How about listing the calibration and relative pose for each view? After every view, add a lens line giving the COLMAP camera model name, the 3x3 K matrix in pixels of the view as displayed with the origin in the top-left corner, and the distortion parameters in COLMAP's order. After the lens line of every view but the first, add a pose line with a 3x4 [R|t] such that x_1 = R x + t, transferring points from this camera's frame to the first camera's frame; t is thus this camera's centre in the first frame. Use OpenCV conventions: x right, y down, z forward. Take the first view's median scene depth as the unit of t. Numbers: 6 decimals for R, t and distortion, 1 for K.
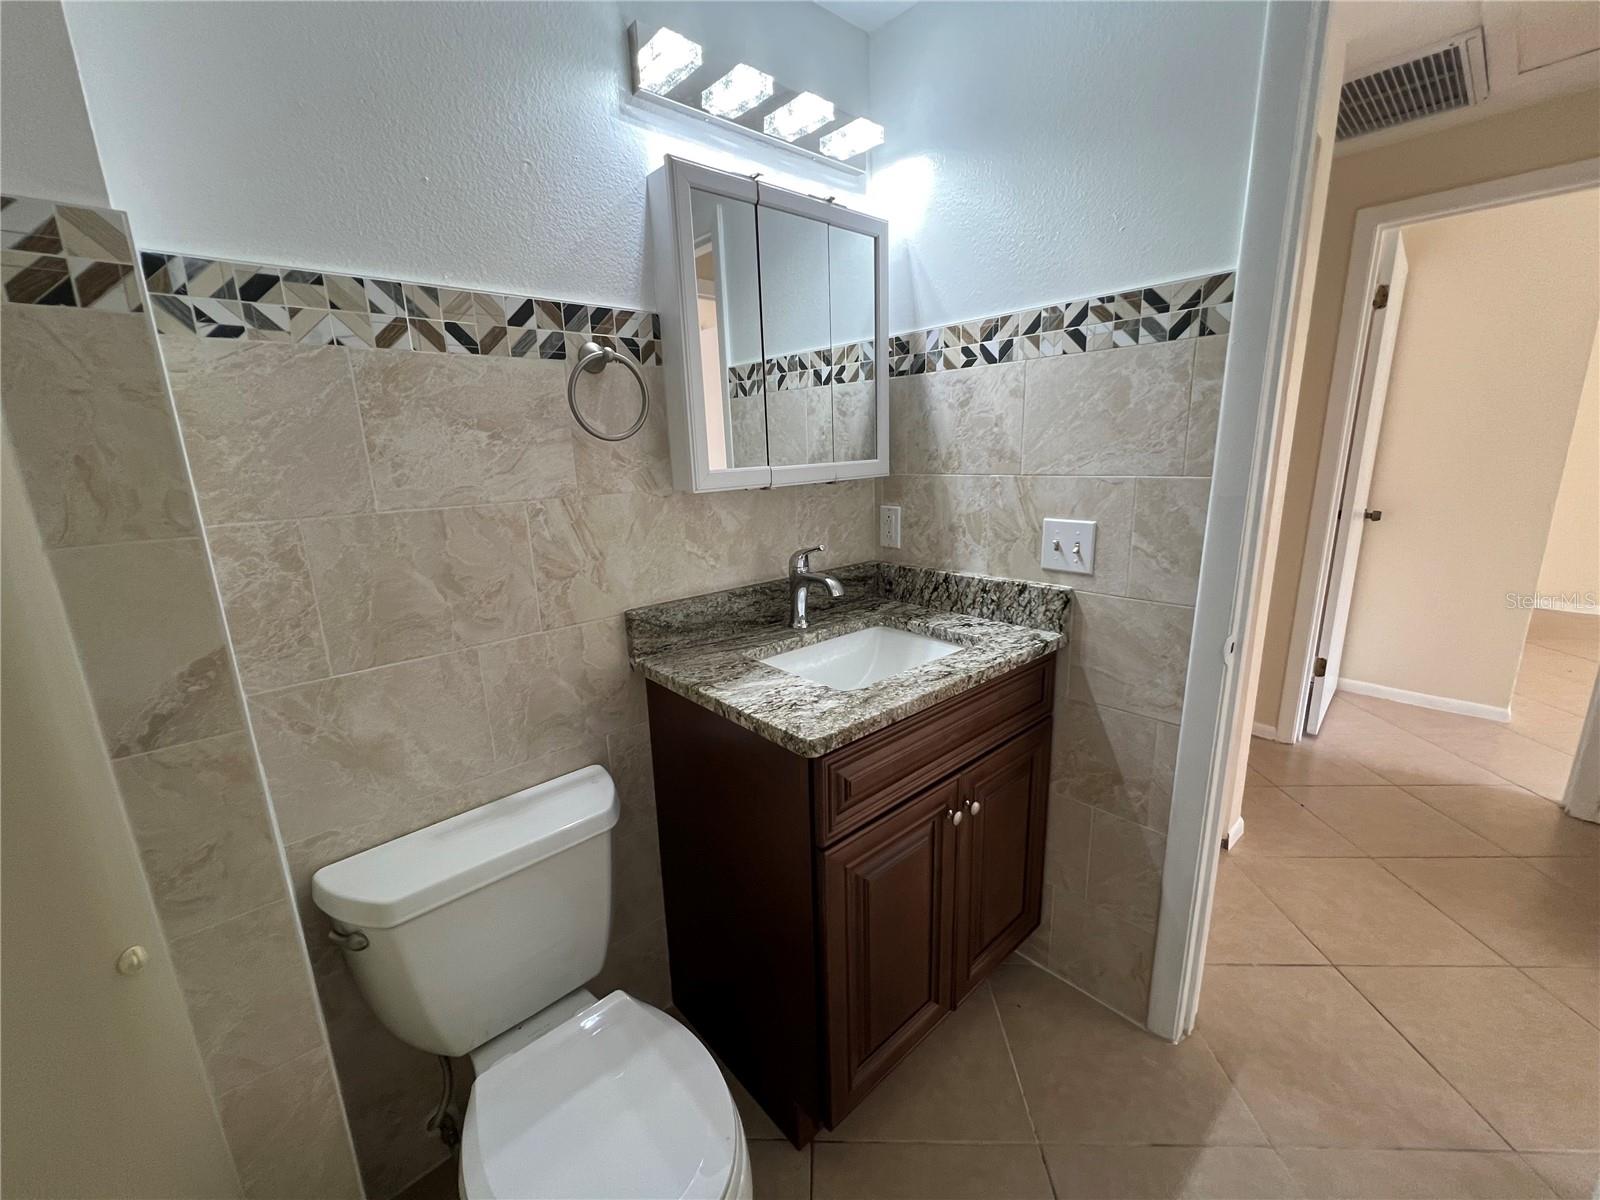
lens RADIAL K [[643.0, 0, 789.3], [0, 643.0, 596.6], [0, 0, 1]] dist [-0.000898, 0.000357]
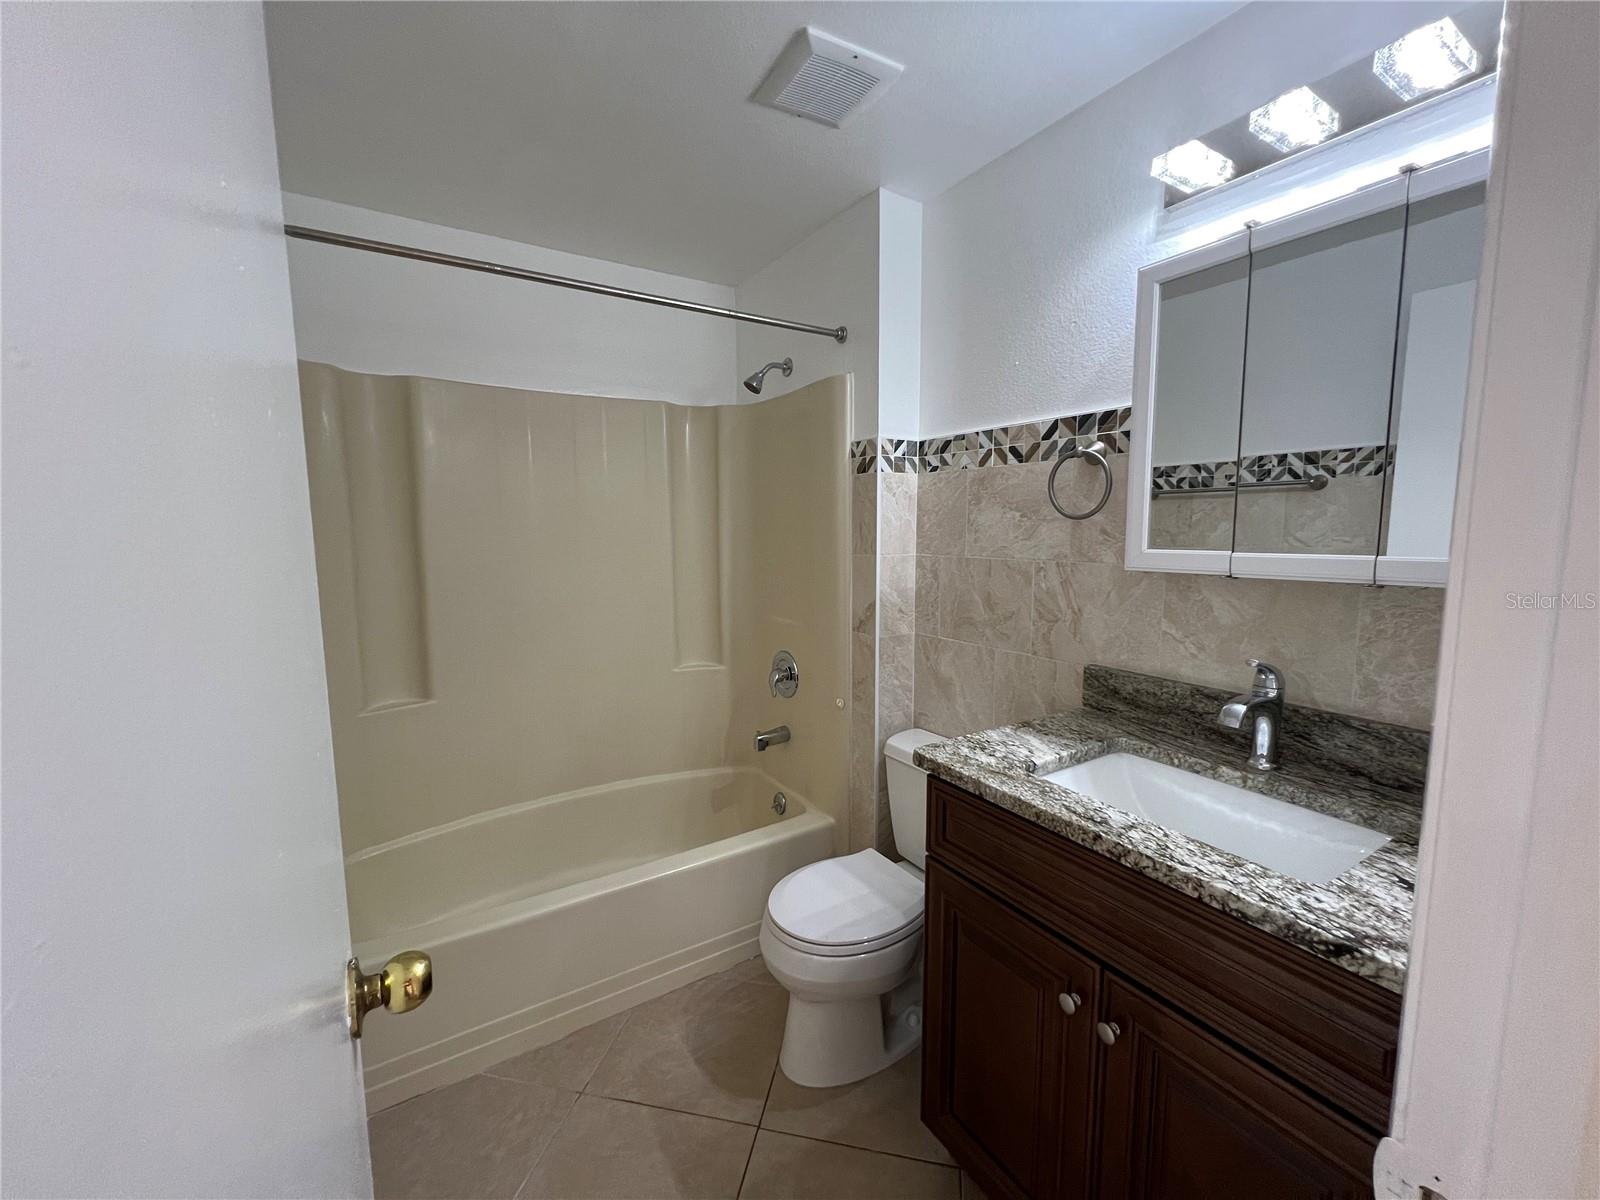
lens RADIAL K [[643.0, 0, 801.4], [0, 643.0, 595.7], [0, 0, 1]] dist [-0.000898, 0.000357]
pose [[-0.160235, 0.141498, -0.976884, 1.128329], [-0.214591, 0.961008, 0.174397, -0.223284], [0.963470, 0.237575, -0.123623, 0.744453]]
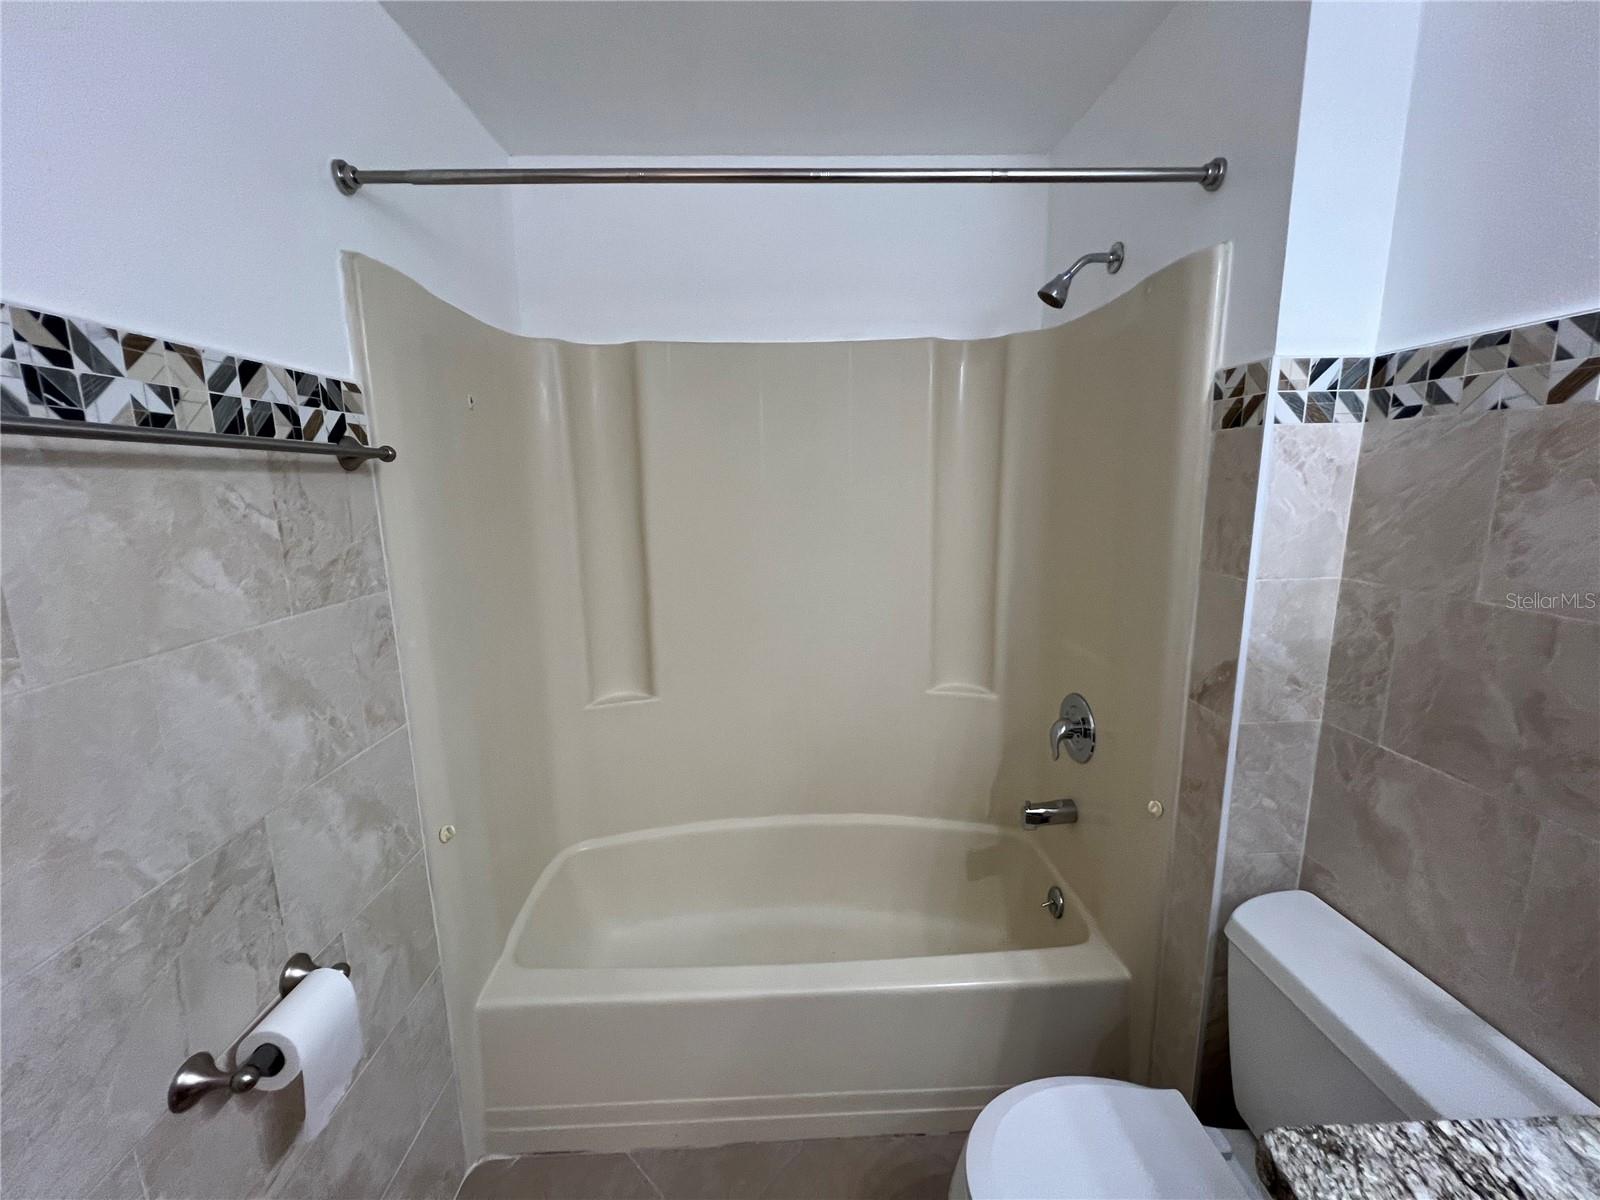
lens RADIAL K [[643.0, 0, 797.9], [0, 643.0, 594.8], [0, 0, 1]] dist [-0.000898, 0.000357]
pose [[-0.640931, 0.179604, -0.746290, 0.517831], [-0.137665, 0.929581, 0.341946, -0.281796], [0.755152, 0.321902, -0.571073, 0.747138]]
